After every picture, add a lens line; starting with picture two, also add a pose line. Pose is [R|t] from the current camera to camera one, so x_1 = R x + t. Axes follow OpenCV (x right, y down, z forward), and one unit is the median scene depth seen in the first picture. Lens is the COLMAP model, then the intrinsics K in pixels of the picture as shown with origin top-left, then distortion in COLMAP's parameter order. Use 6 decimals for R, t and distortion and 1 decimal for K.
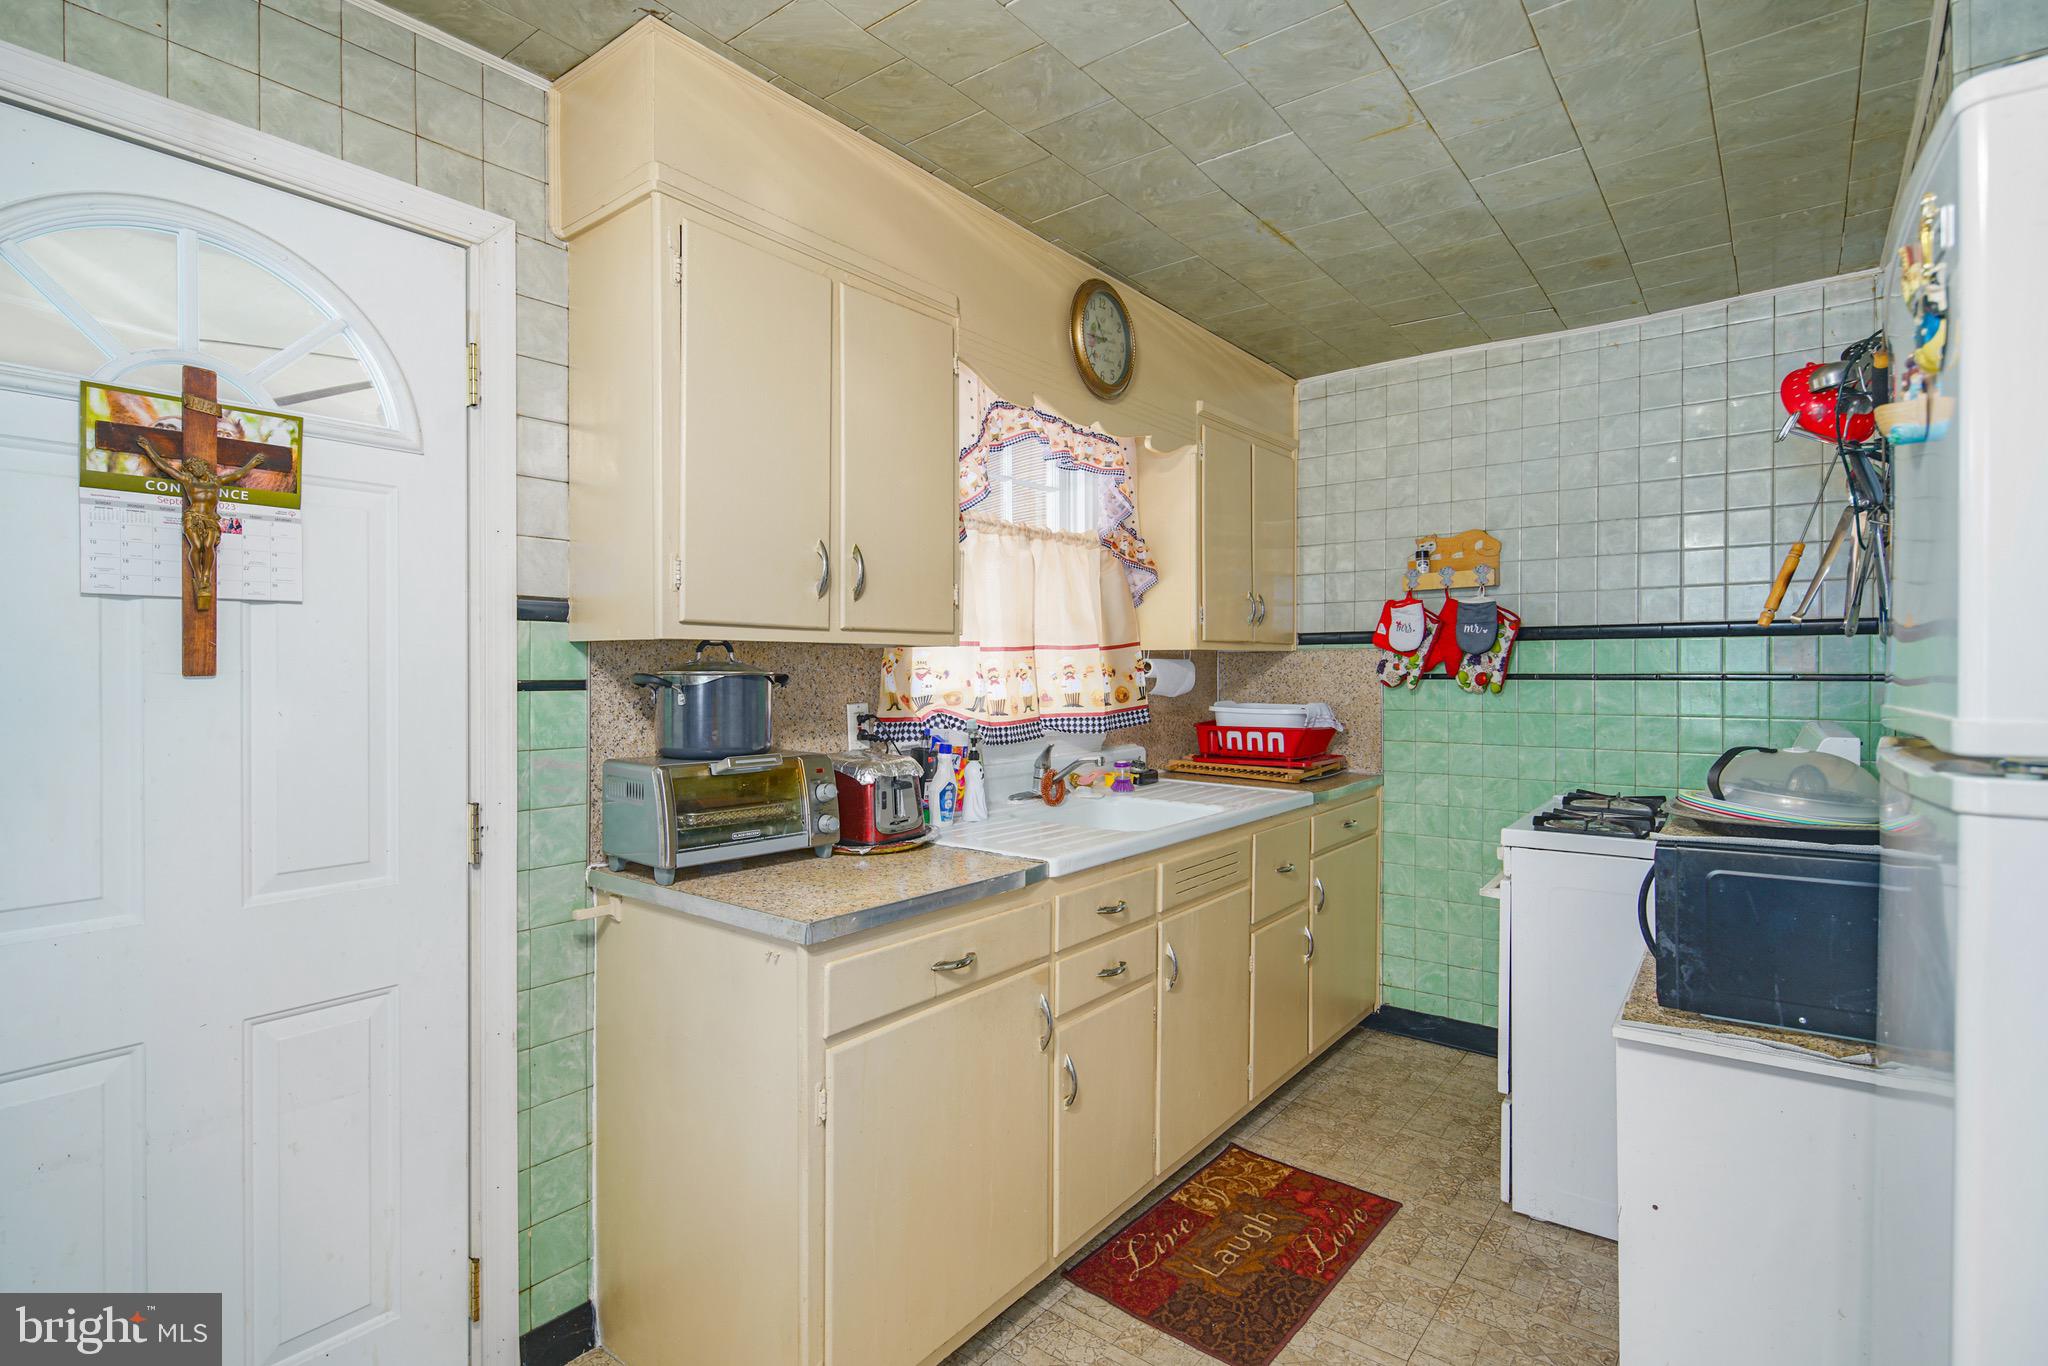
lens RADIAL K [[993.6, 0, 1016.5], [0, 993.6, 681.7], [0, 0, 1]] dist [0.003537, -0.003013]
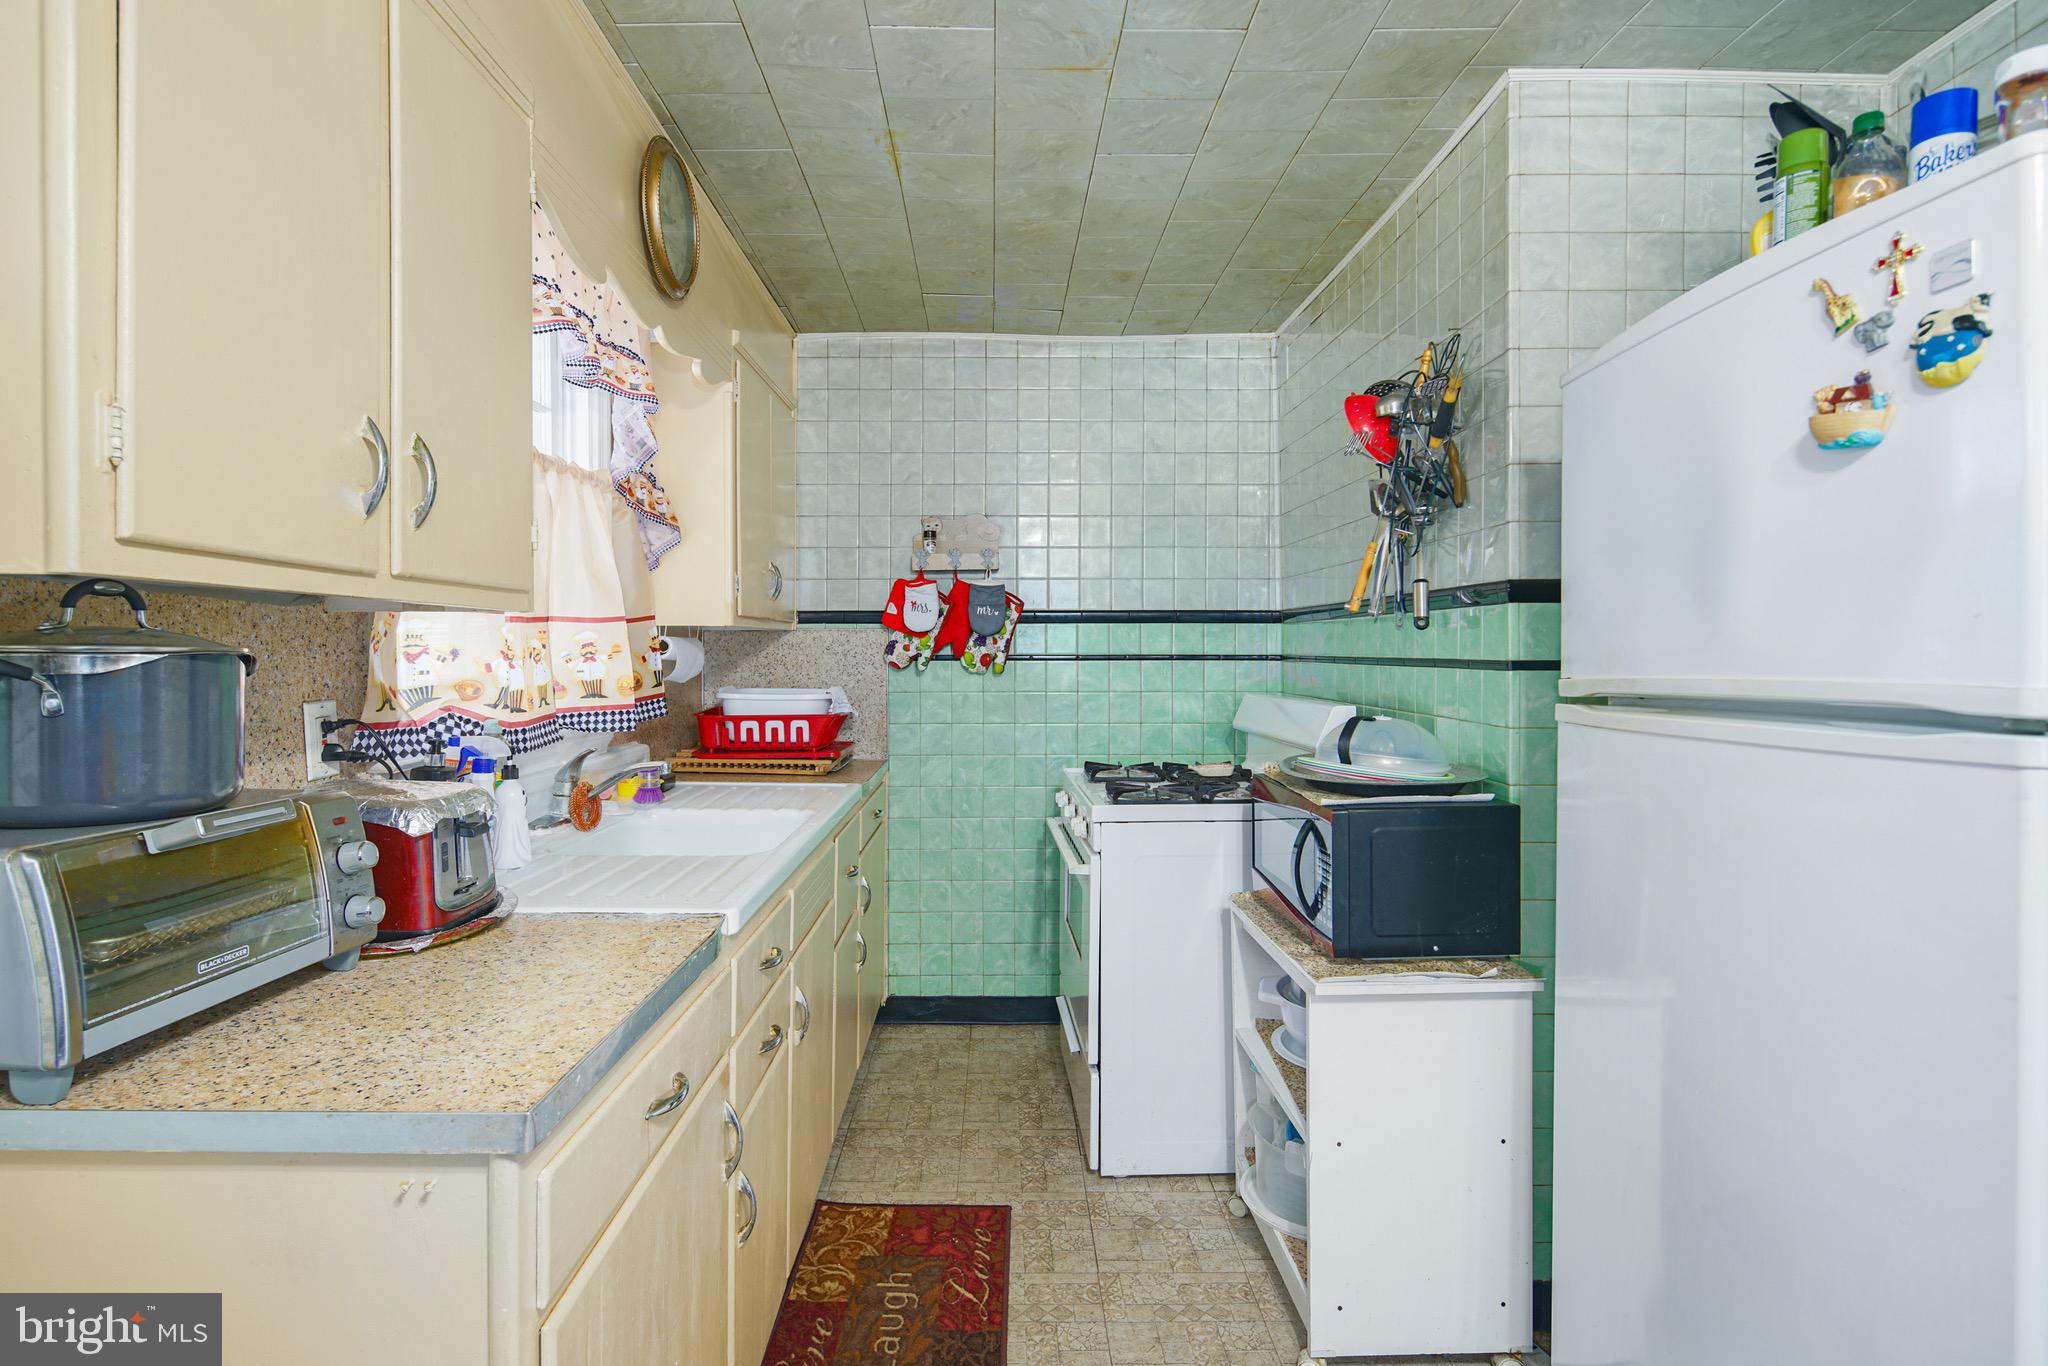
lens RADIAL K [[993.6, 0, 1022.6], [0, 993.6, 668.3], [0, 0, 1]] dist [0.003537, -0.003013]
pose [[0.781095, -0.008579, 0.624353, -0.179694], [0.006573, 0.999963, 0.005516, 0.000687], [-0.624378, -0.000204, 0.781123, 0.220518]]
